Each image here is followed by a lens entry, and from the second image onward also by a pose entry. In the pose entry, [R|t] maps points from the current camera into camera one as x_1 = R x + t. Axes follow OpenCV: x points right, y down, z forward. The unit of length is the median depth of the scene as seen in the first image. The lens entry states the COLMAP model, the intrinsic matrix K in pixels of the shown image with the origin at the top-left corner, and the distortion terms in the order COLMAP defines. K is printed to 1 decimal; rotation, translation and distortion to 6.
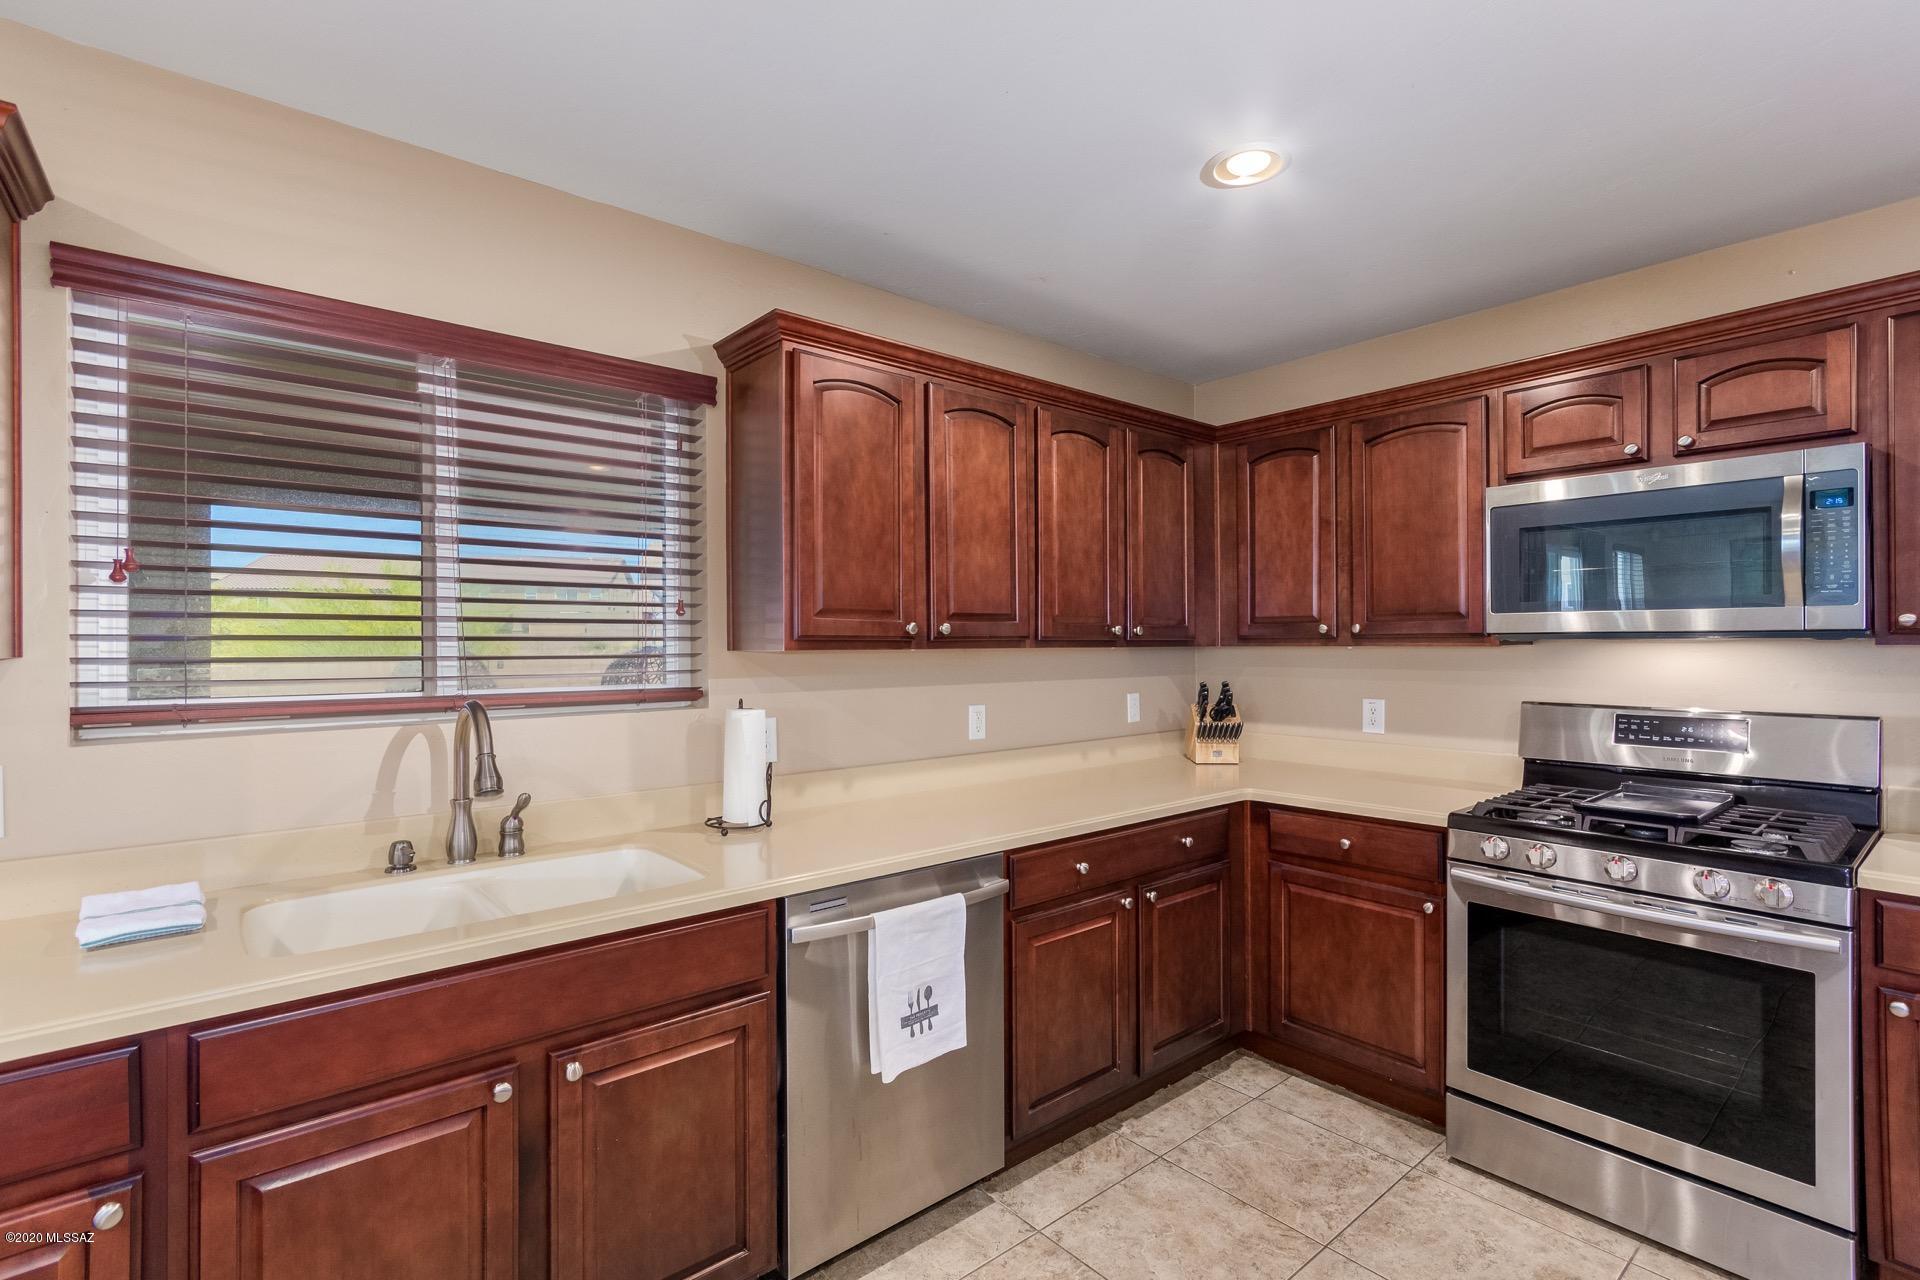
lens RADIAL K [[884.9, 0, 961.9], [0, 884.9, 643.9], [0, 0, 1]] dist [0.001392, 0.002496]
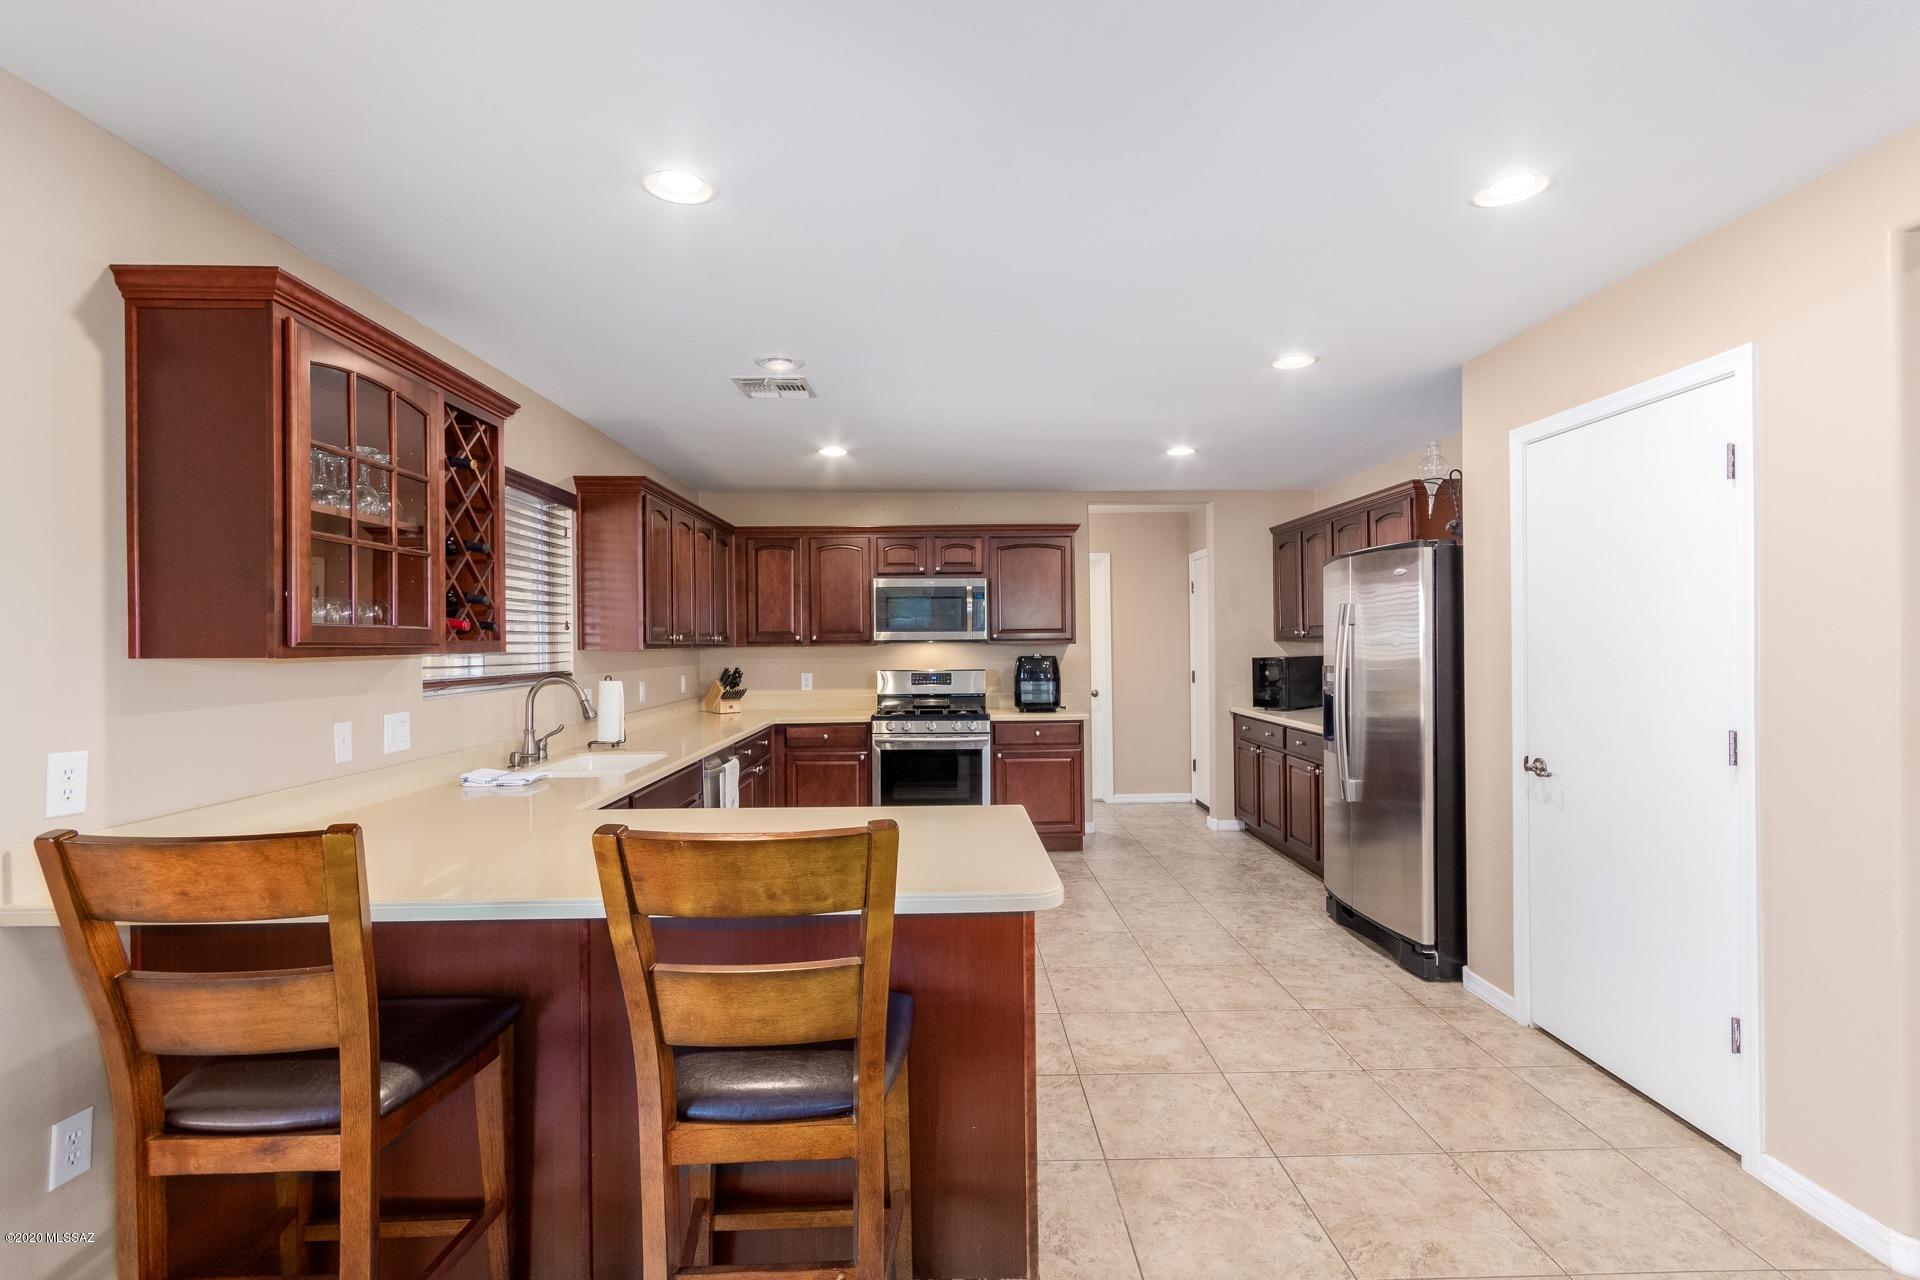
lens RADIAL K [[884.9, 0, 965.6], [0, 884.9, 643.6], [0, 0, 1]] dist [0.001392, 0.002496]
pose [[0.626008, -0.001943, 0.779814, -1.177034], [0.006254, 0.999977, -0.002529, 0.004071], [-0.779792, 0.006460, 0.626006, -0.712107]]
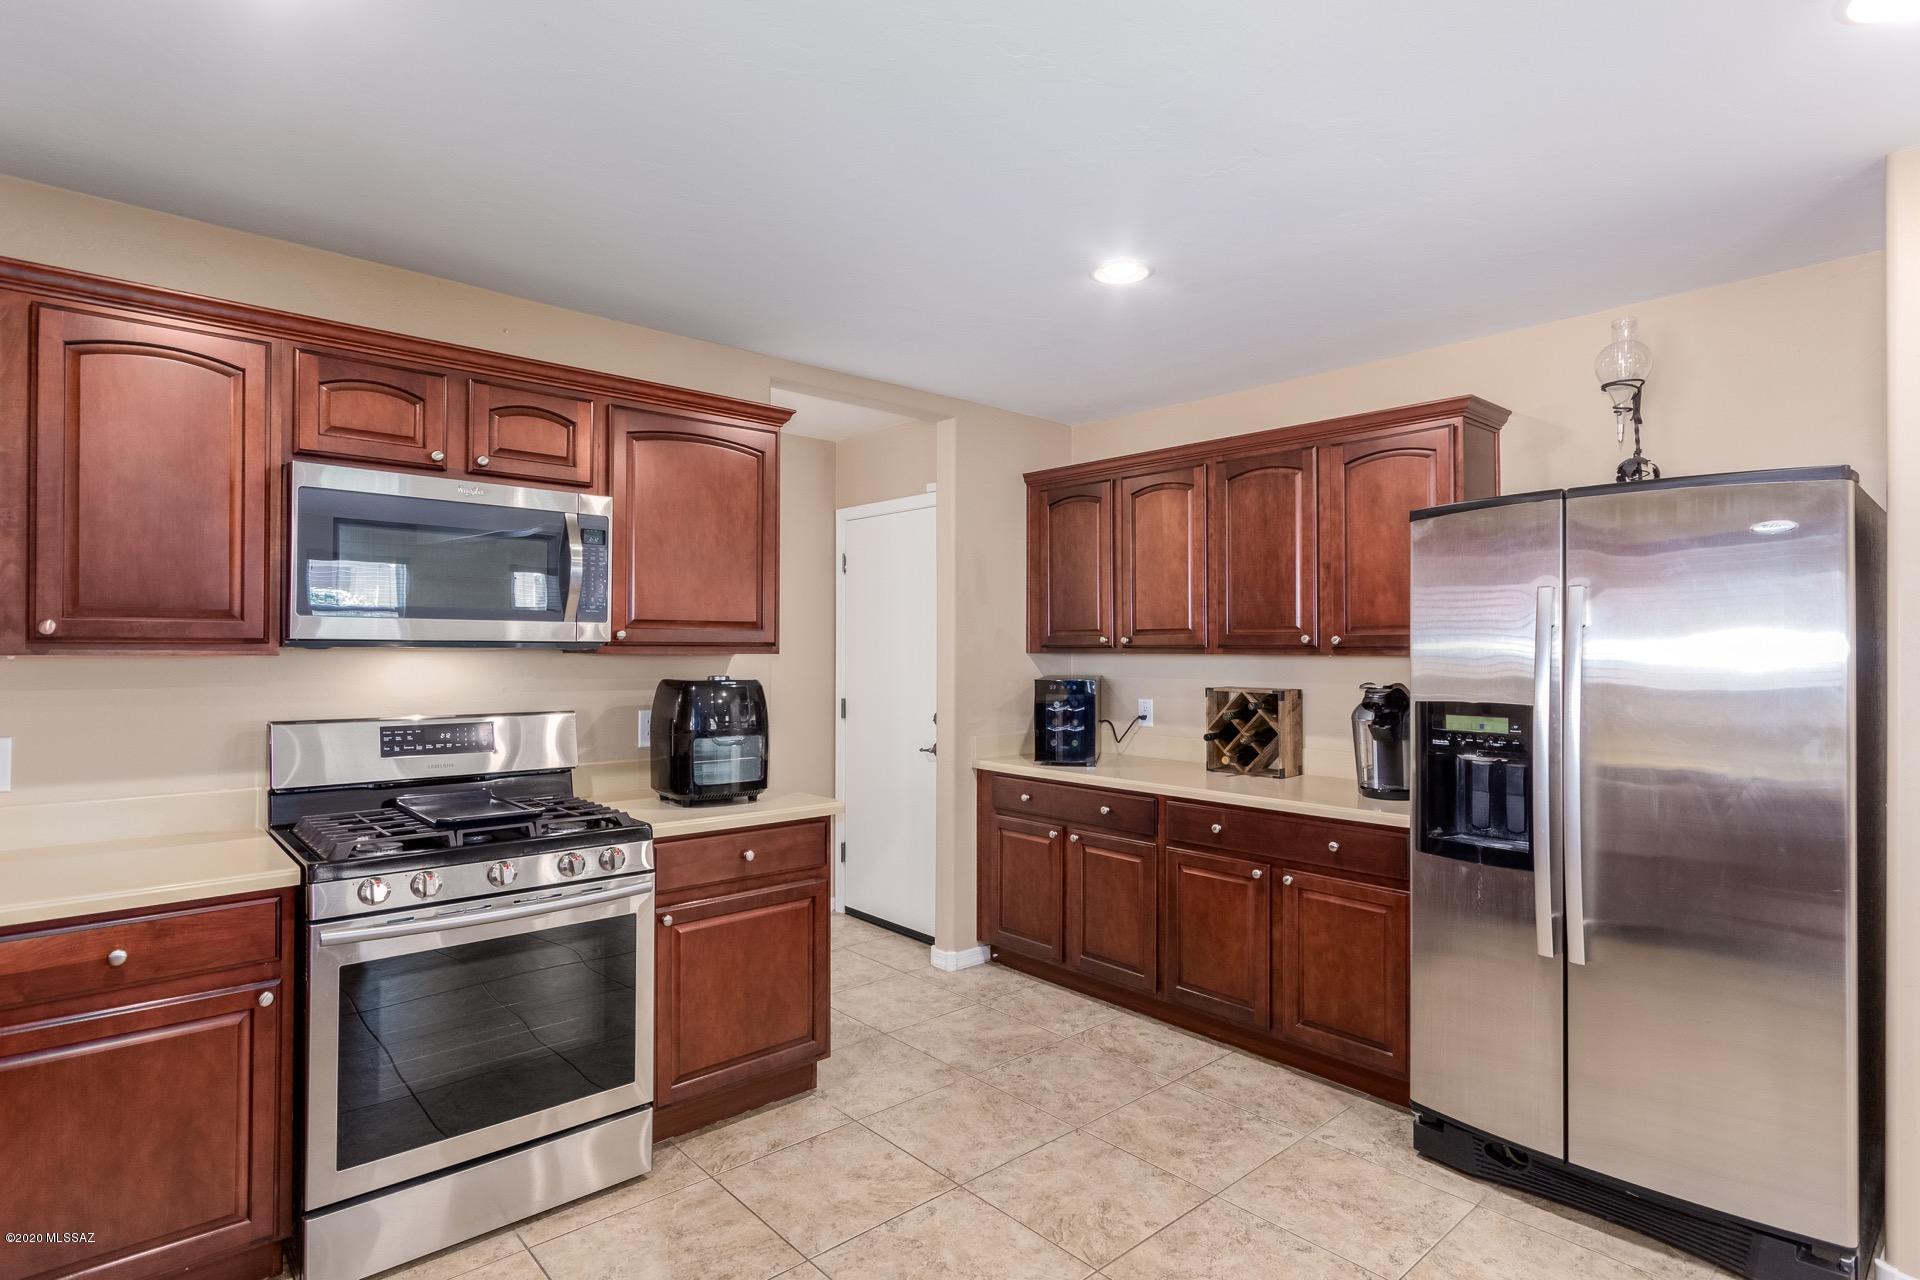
lens RADIAL K [[968.1, 0, 966.9], [0, 968.1, 642.1], [0, 0, 1]] dist [-0.000868, -0.000801]
pose [[-0.031185, 0.011882, 0.999443, -0.339587], [-0.004785, 0.999916, -0.012037, -0.001815], [-0.999502, -0.005158, -0.031126, 0.442451]]
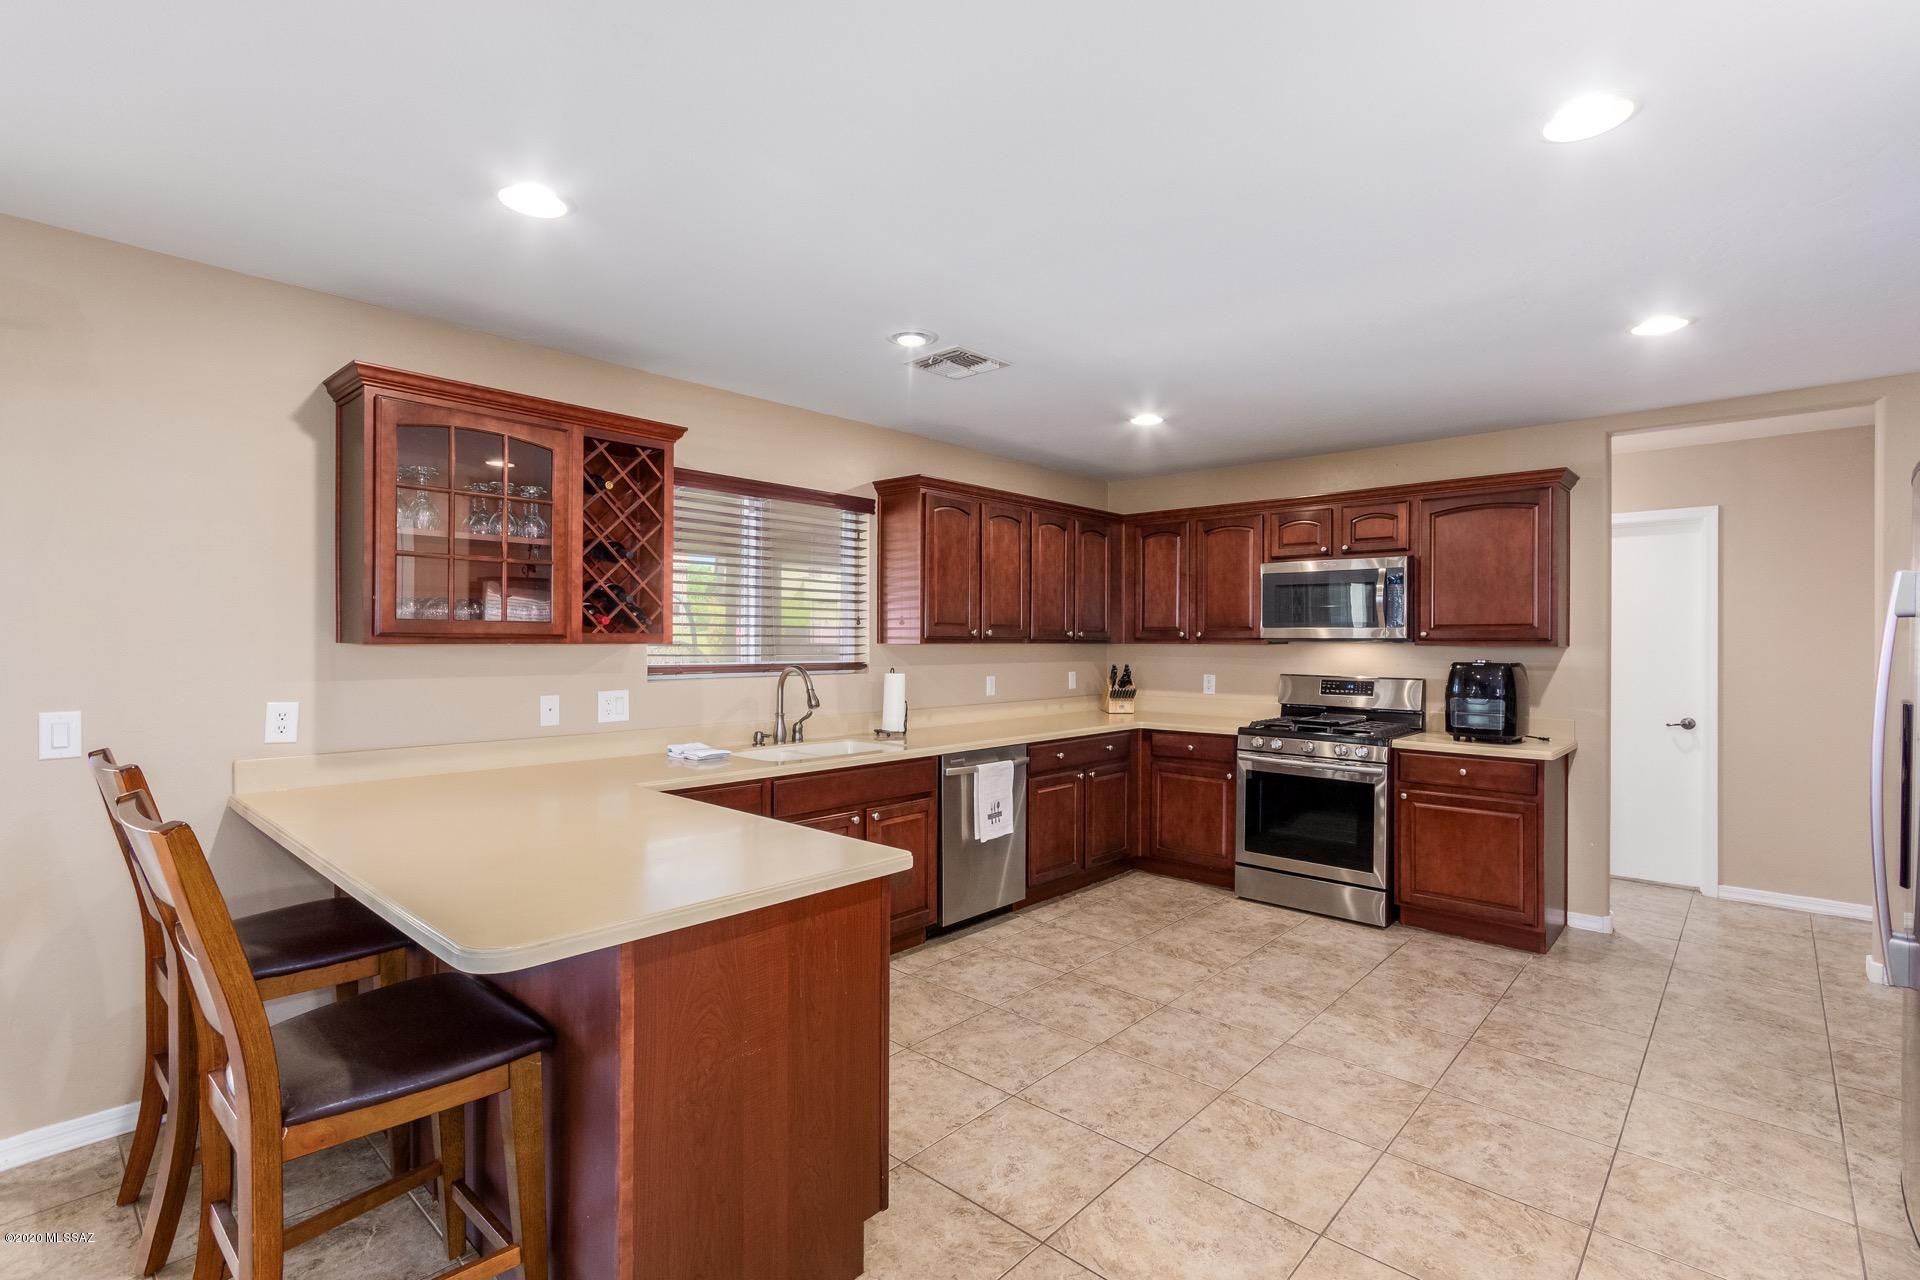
lens RADIAL K [[884.9, 0, 964.4], [0, 884.9, 644.1], [0, 0, 1]] dist [0.001392, 0.002496]
pose [[0.991268, 0.009027, 0.131554, -0.336600], [-0.009636, 0.999946, 0.003997, -0.000091], [-0.131510, -0.005229, 0.991301, -0.919865]]
